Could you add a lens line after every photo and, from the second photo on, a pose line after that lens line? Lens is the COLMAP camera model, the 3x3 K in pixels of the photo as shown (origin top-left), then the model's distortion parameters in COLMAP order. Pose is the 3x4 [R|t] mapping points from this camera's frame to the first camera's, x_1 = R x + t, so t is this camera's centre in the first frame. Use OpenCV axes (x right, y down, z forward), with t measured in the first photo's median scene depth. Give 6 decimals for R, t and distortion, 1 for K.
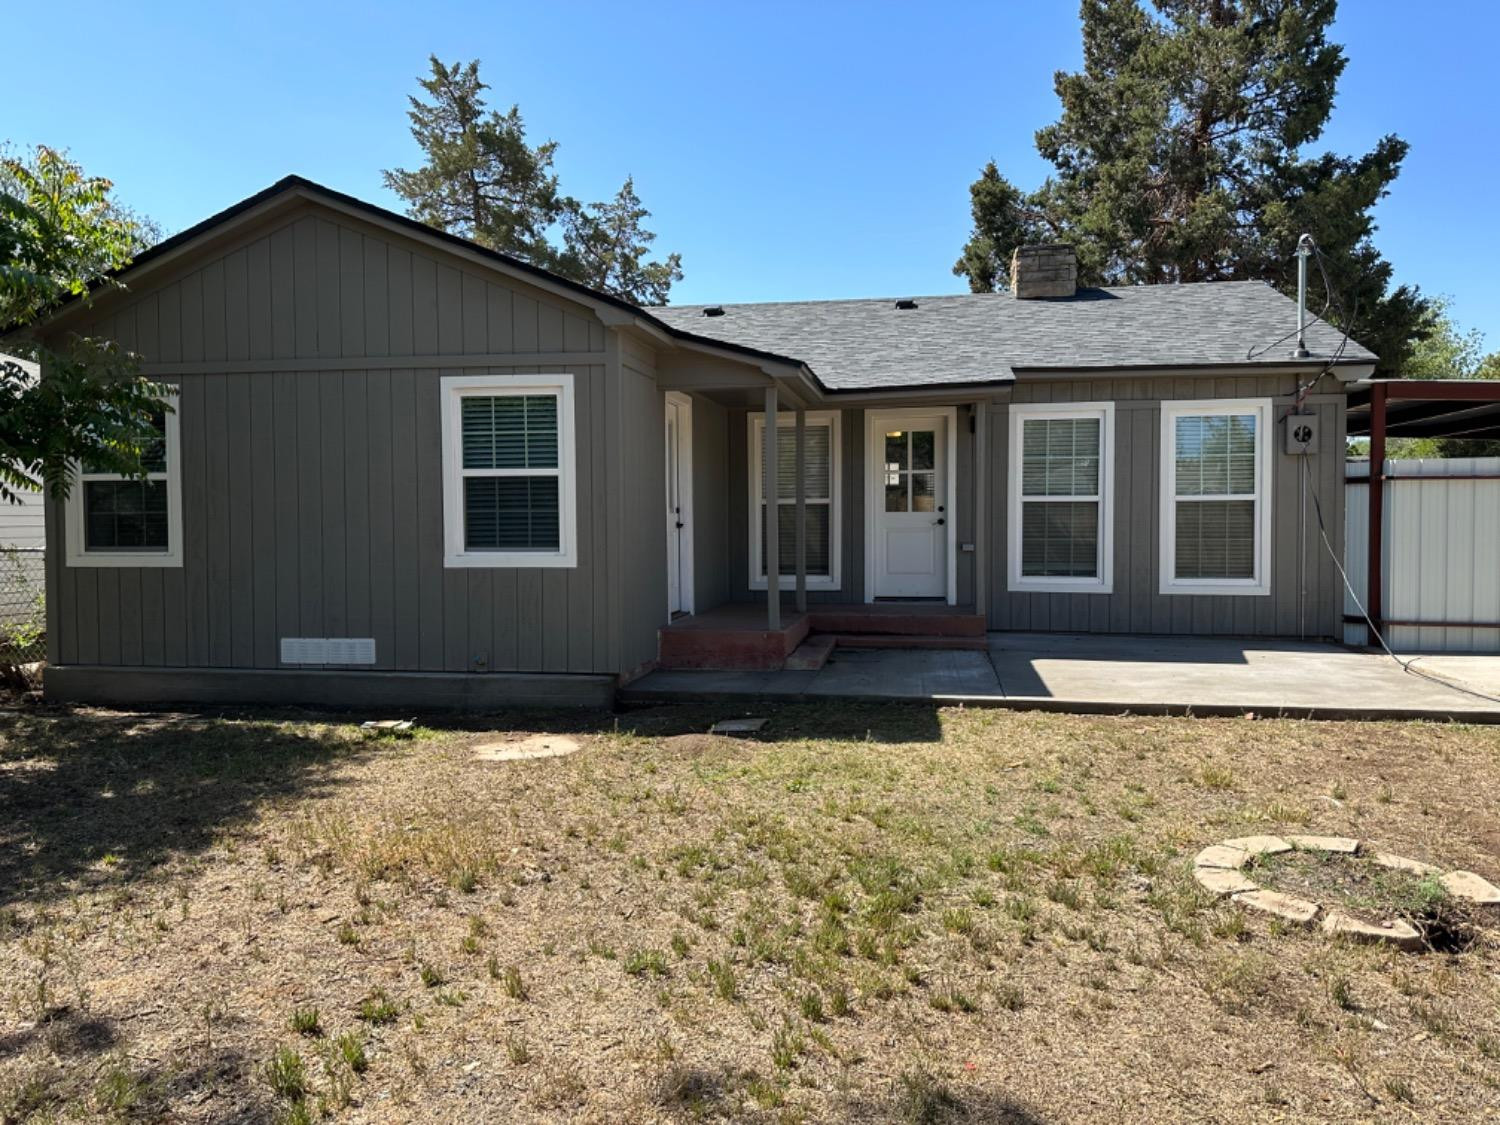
lens RADIAL K [[1064.0, 0, 741.0], [0, 1064.0, 562.1], [0, 0, 1]] dist [0.098735, -0.123968]
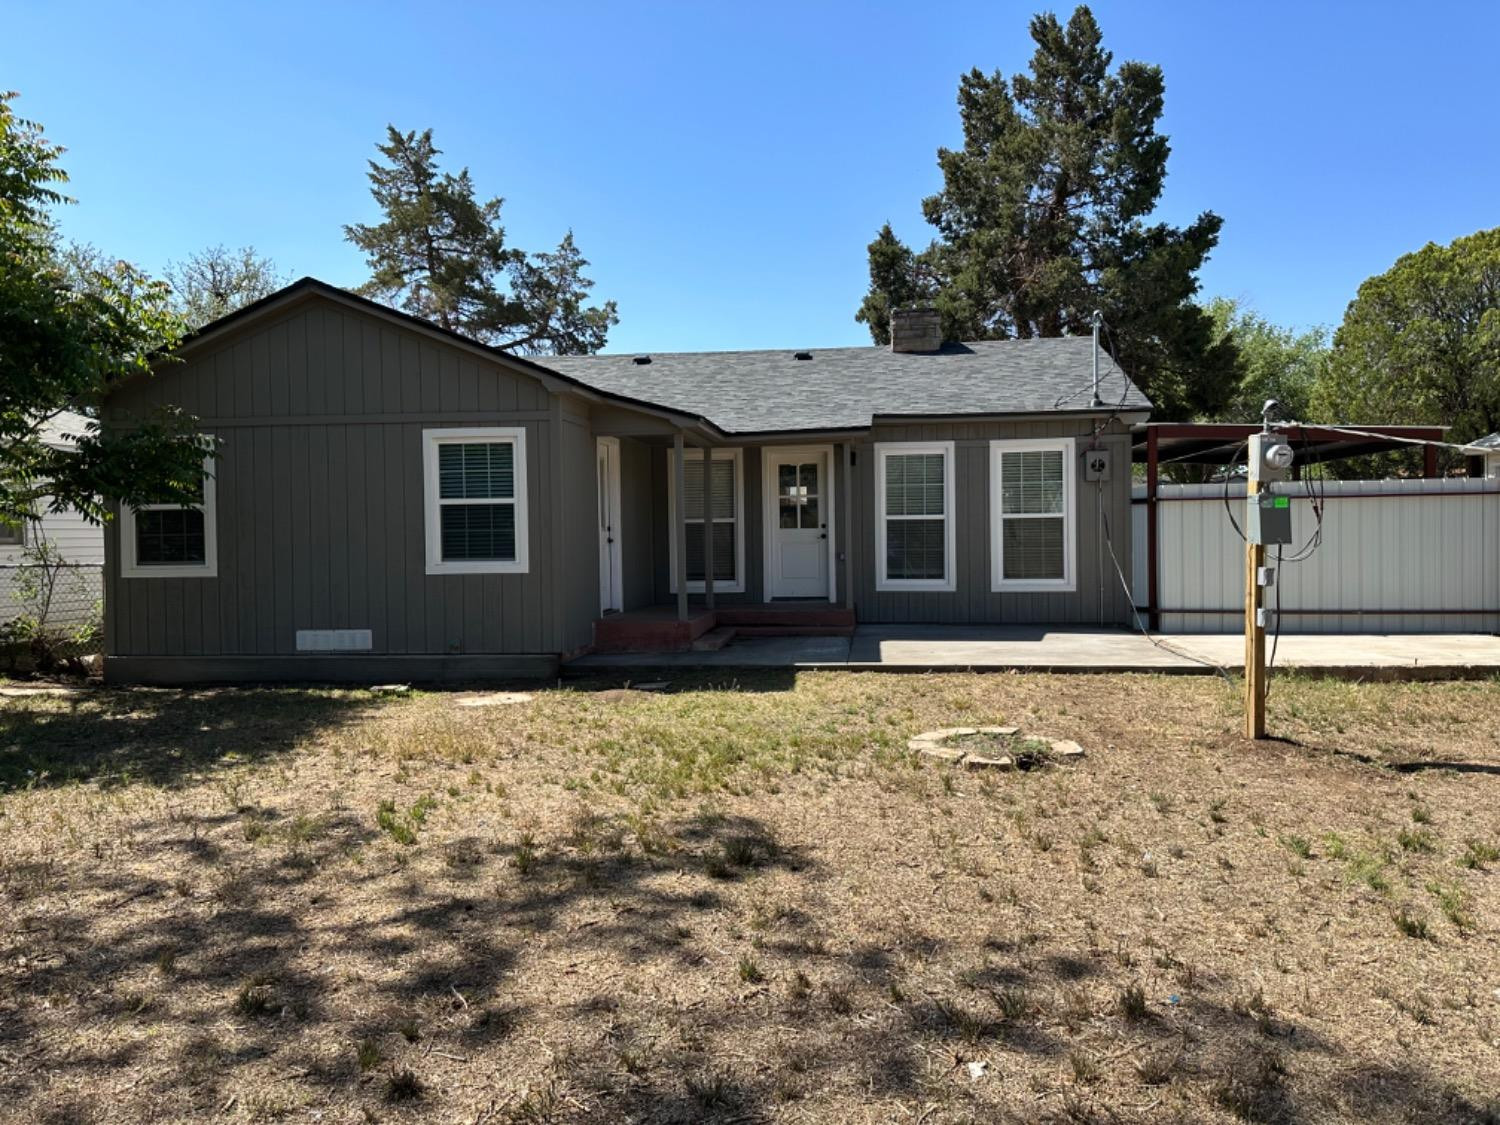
lens RADIAL K [[1063.8, 0, 750.0], [0, 1063.8, 562.5], [0, 0, 1]] dist [0.131168, -0.219230]
pose [[0.998301, -0.010806, 0.057258, 0.031877], [0.011744, 0.999802, -0.016079, 0.012244], [-0.057073, 0.016724, 0.998230, -0.246726]]
